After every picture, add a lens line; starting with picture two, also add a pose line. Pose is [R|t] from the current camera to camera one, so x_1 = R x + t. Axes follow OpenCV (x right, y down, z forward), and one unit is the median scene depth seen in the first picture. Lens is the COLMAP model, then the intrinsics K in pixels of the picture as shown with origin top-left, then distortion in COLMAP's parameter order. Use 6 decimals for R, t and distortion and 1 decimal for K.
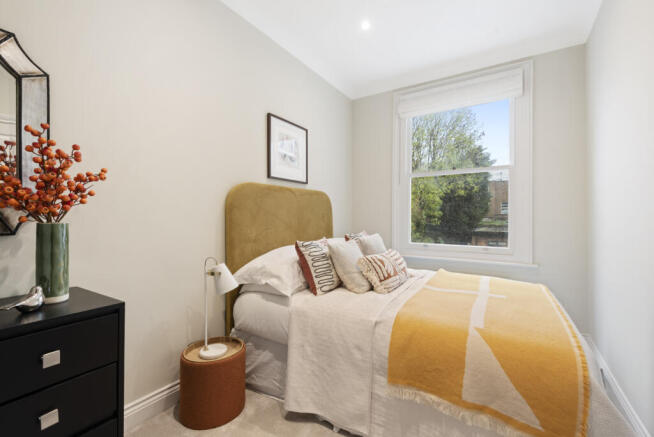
lens RADIAL K [[300.2, 0, 327.2], [0, 300.2, 224.1], [0, 0, 1]] dist [0.000066, 0.000225]
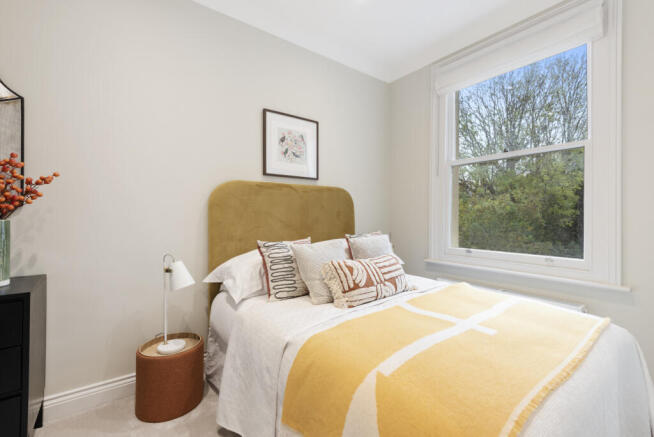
lens RADIAL K [[299.2, 0, 327.5], [0, 299.2, 220.5], [0, 0, 1]] dist [-0.000341, -0.000522]
pose [[0.934444, 0.003738, -0.356092, 0.423165], [-0.006635, 0.999954, -0.006912, -0.001596], [0.356049, 0.008822, 0.934426, 0.207215]]
